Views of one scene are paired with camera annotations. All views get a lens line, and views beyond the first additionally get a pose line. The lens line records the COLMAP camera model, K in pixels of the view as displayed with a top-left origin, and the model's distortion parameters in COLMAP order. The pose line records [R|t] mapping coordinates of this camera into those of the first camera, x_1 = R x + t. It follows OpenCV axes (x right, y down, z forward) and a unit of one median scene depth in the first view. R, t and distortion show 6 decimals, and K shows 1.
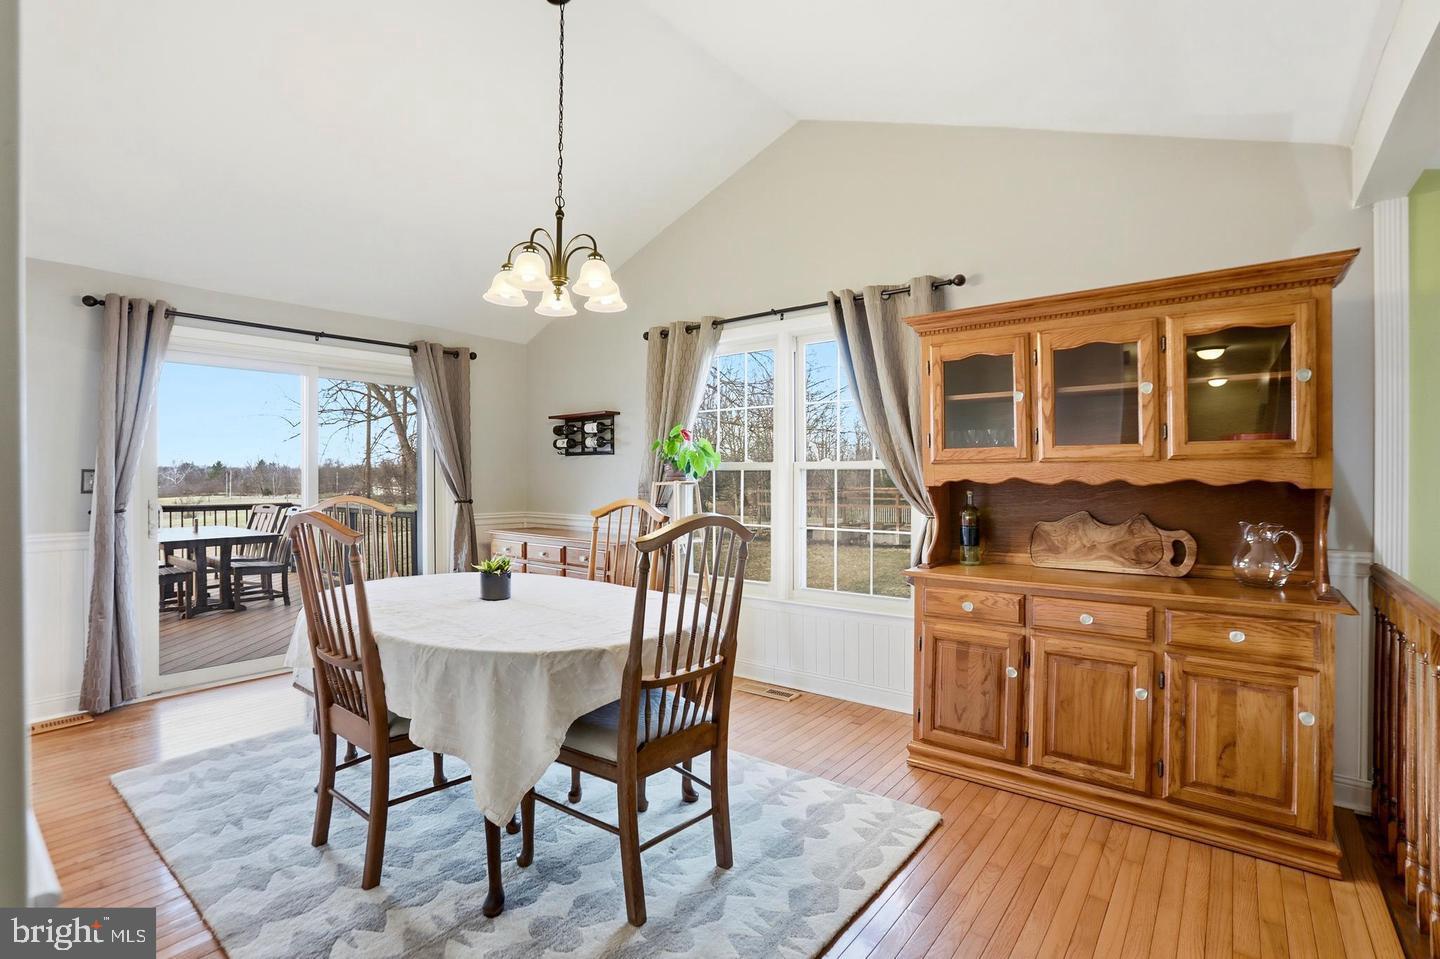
lens RADIAL K [[669.2, 0, 720.0], [0, 669.2, 479.5], [0, 0, 1]] dist [-0.031434, -0.000043]
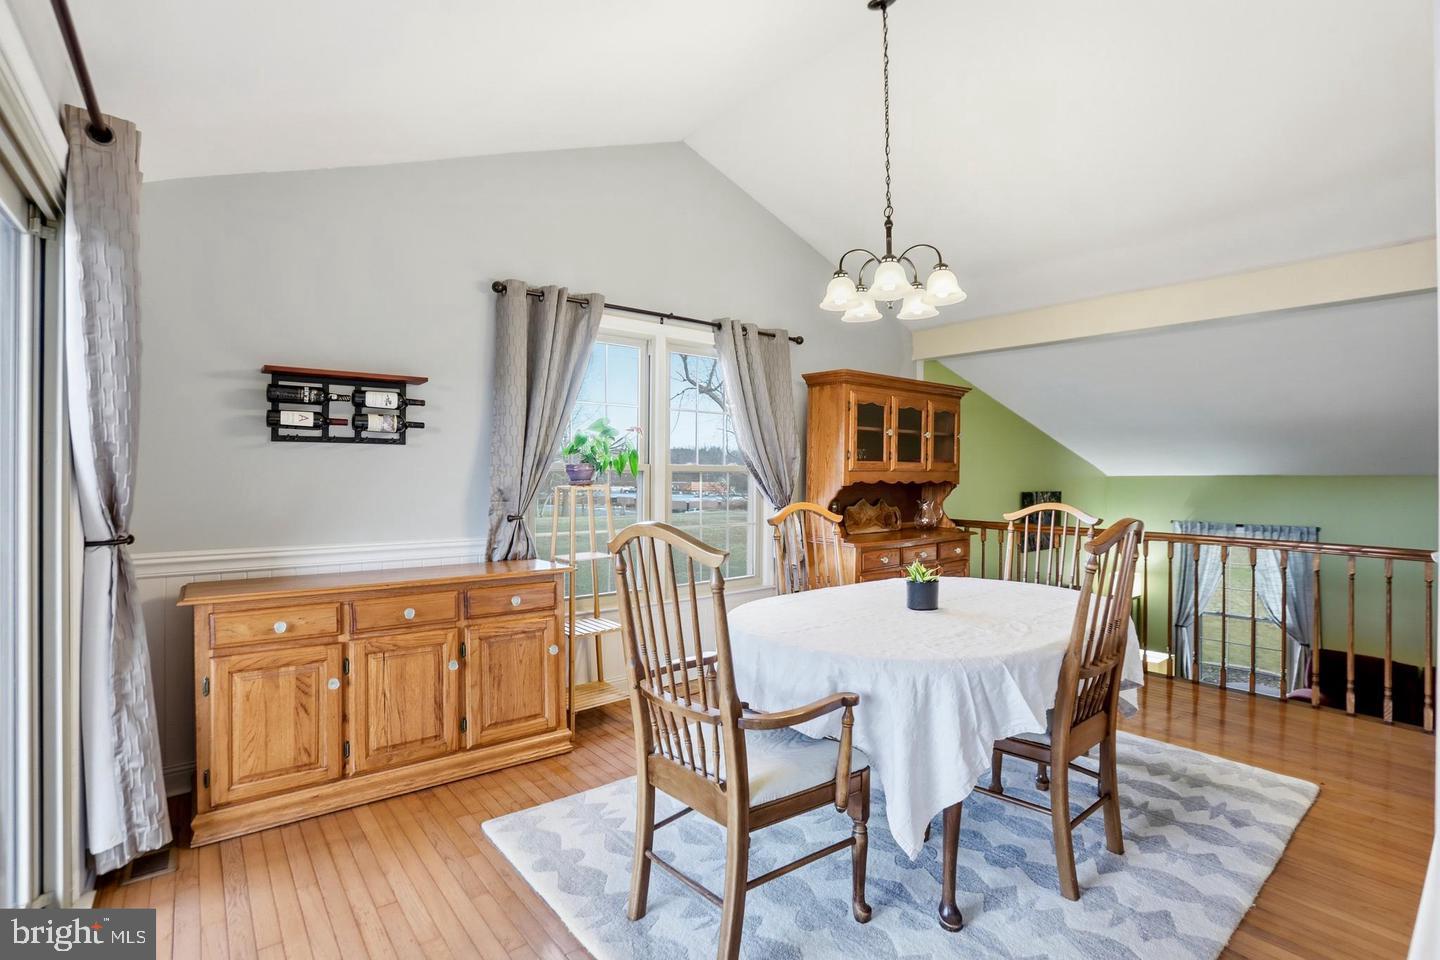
lens RADIAL K [[669.2, 0, 720.0], [0, 669.2, 480.0], [0, 0, 1]] dist [-0.031434, -0.000043]
pose [[0.233012, -0.007453, 0.972445, -0.836815], [-0.000989, 0.999968, 0.007901, -0.009985], [-0.972473, -0.002803, 0.232997, 0.649288]]
